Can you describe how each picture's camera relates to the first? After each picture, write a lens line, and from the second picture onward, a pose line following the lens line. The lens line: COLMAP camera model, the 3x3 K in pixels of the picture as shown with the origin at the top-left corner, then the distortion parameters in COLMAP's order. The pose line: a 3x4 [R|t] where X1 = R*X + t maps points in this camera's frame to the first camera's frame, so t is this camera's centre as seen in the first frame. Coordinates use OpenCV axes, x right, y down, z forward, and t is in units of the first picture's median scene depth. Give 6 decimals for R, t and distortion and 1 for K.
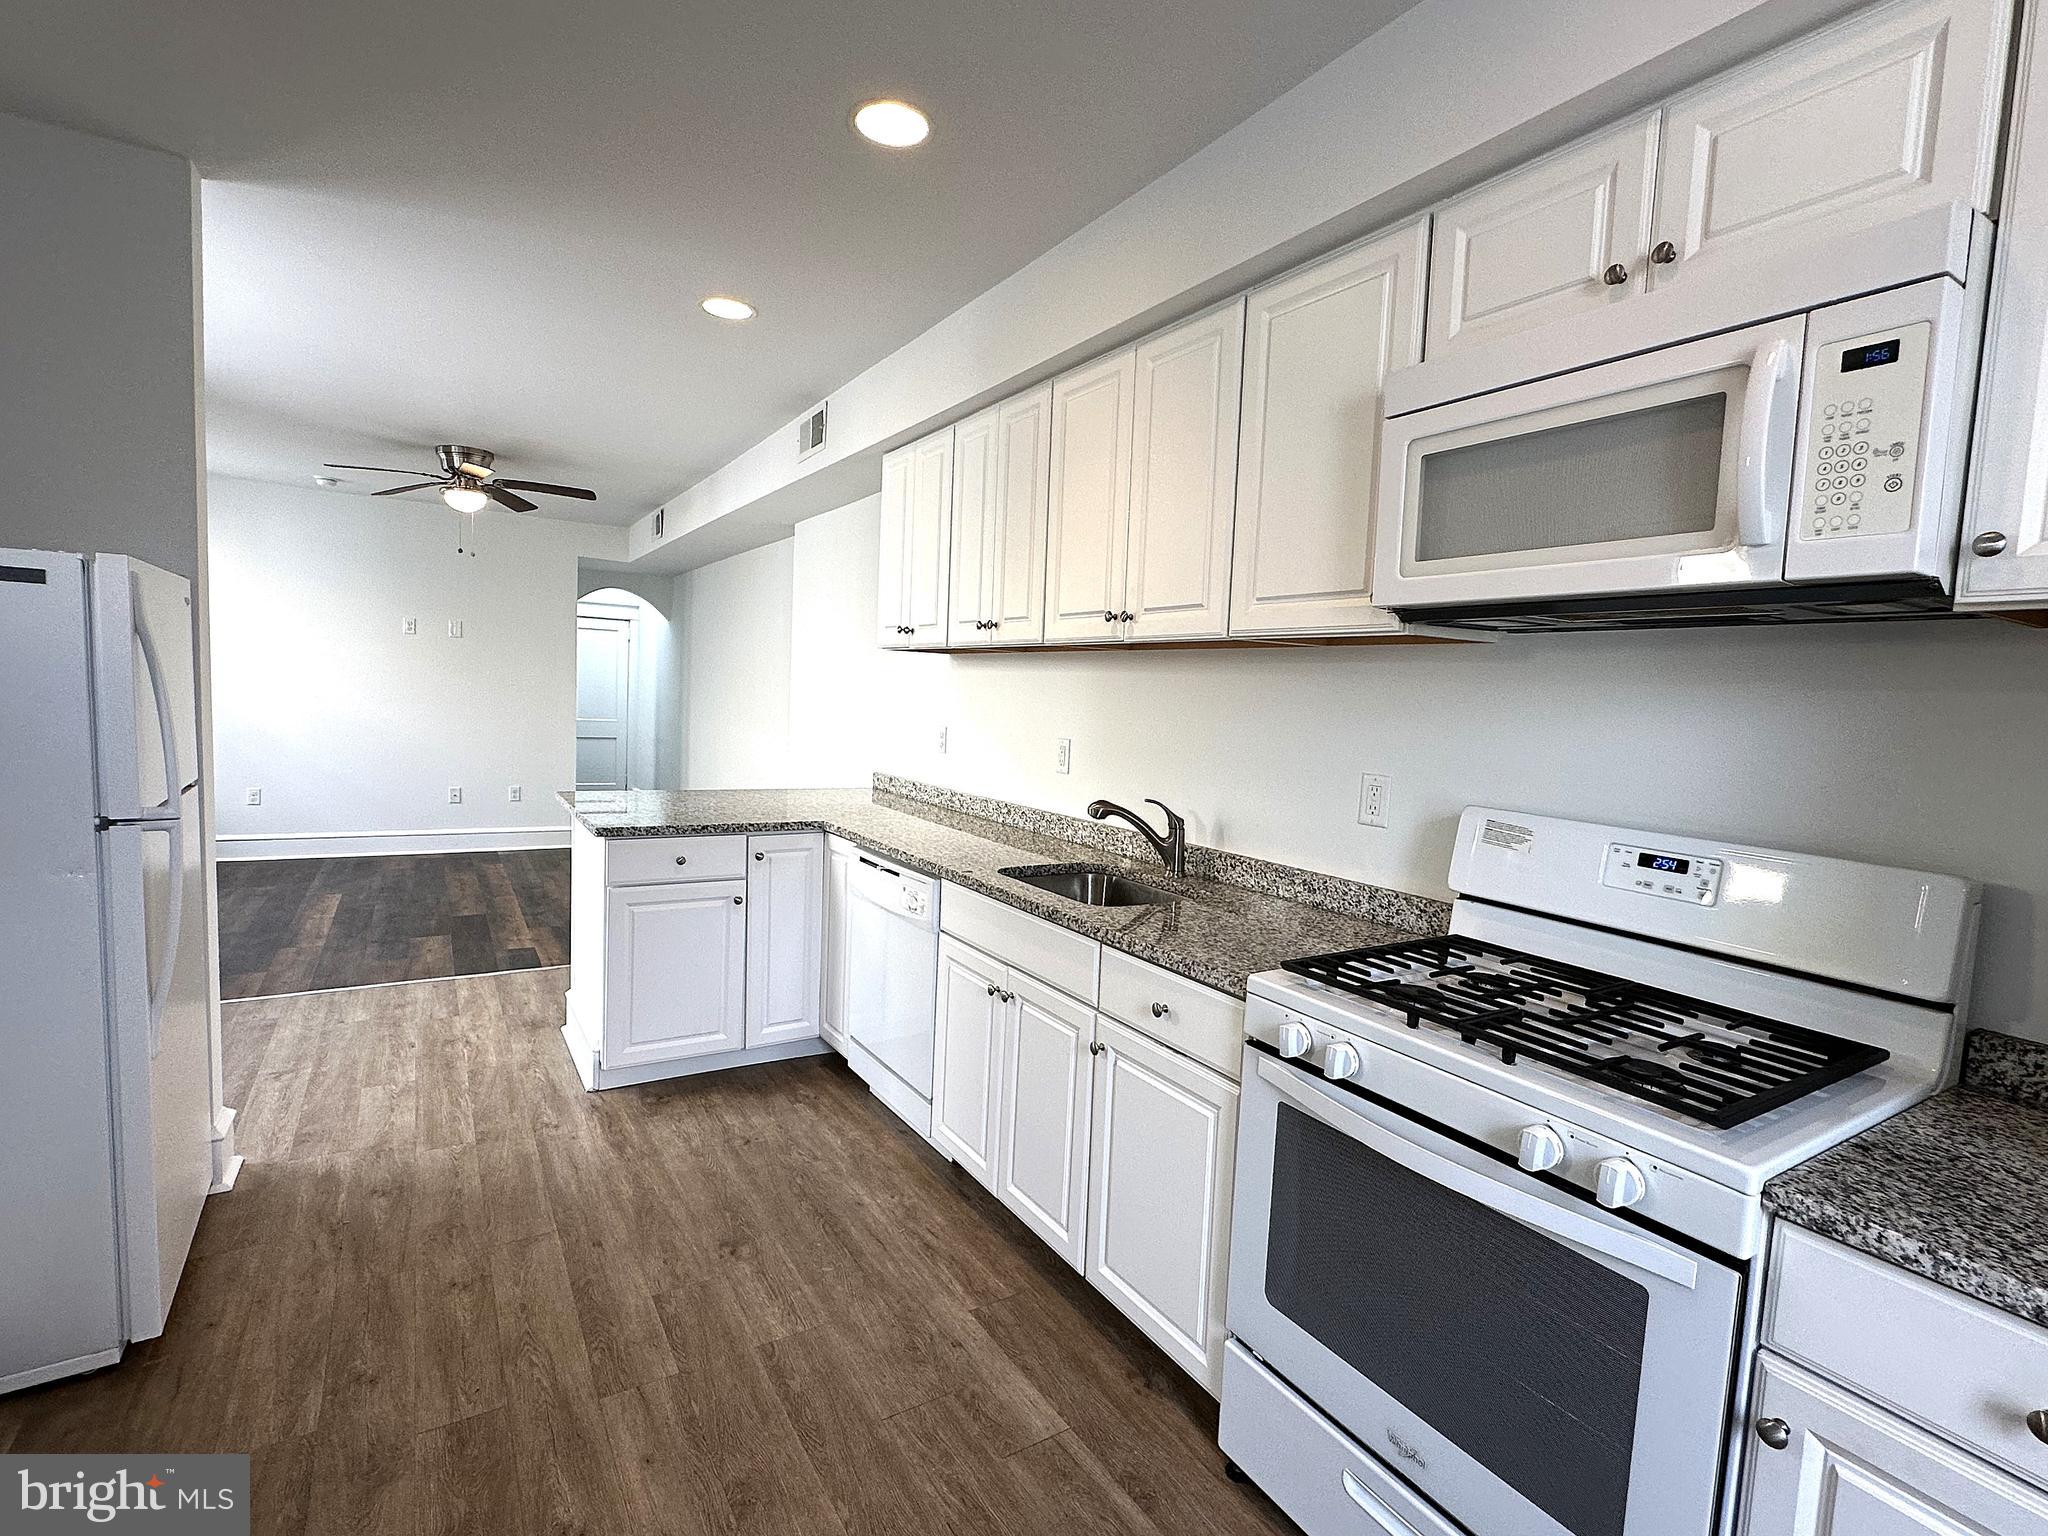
lens RADIAL K [[967.9, 0, 1024.0], [0, 967.9, 768.0], [0, 0, 1]] dist [0.000095, 0.000574]
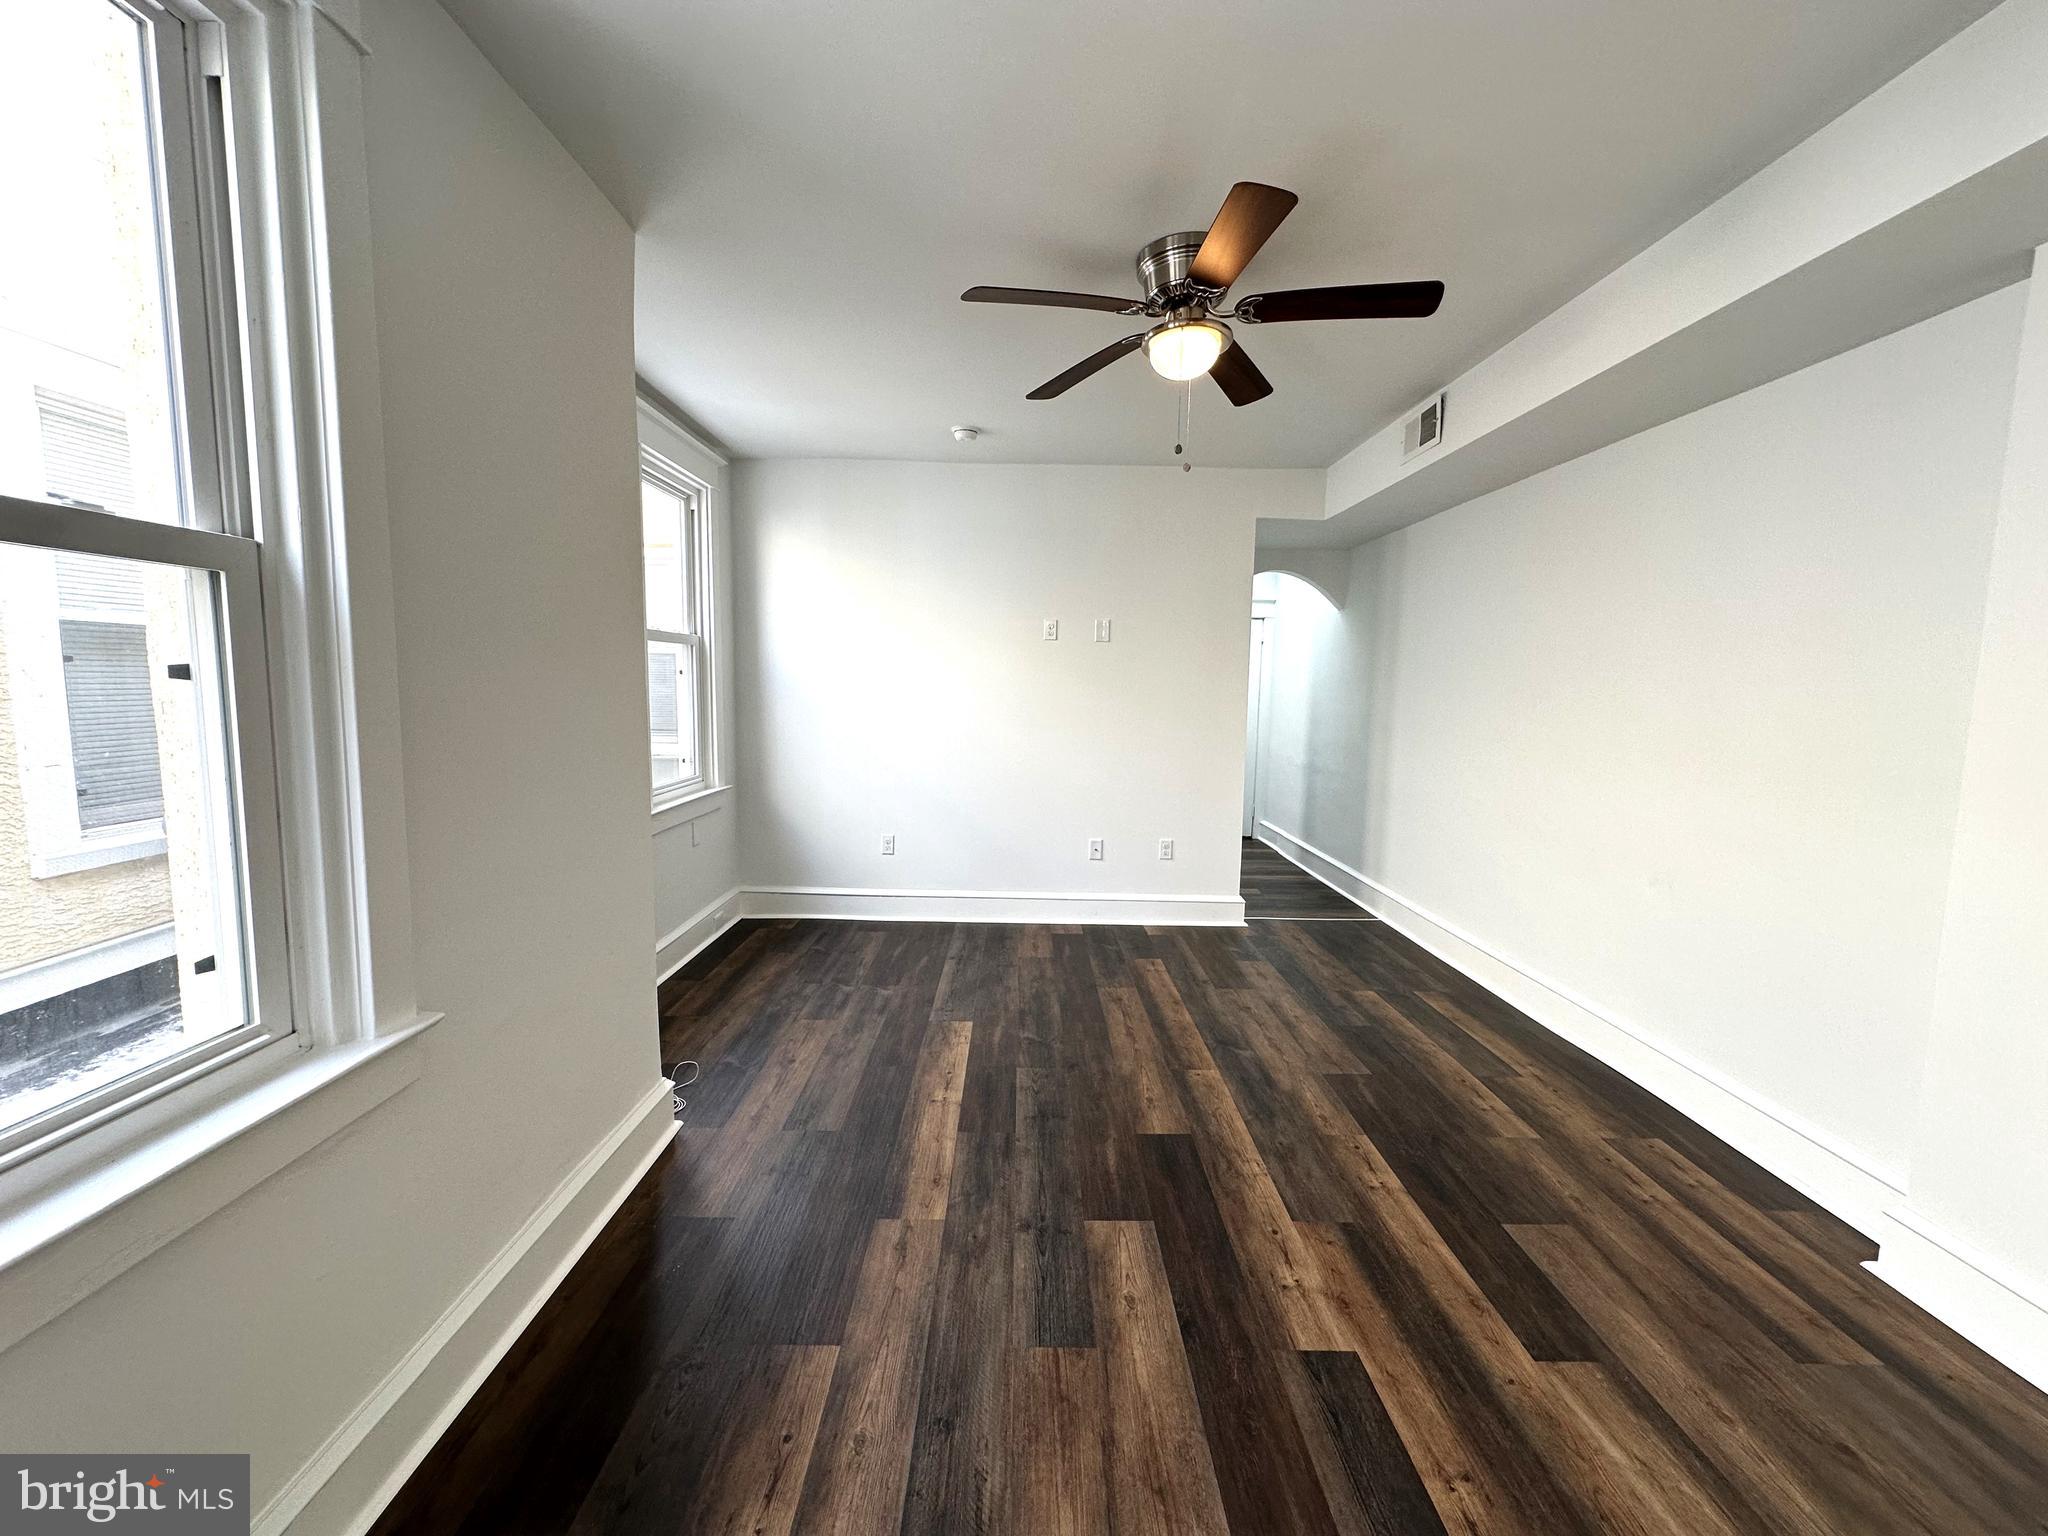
lens RADIAL K [[814.7, 0, 1024.0], [0, 814.7, 768.0], [0, 0, 1]] dist [-0.000908, 0.000230]
pose [[0.851979, 0.023314, -0.523057, -0.552425], [-0.018420, 0.999724, 0.014558, -0.080470], [0.523252, -0.002768, 0.852174, 0.775581]]
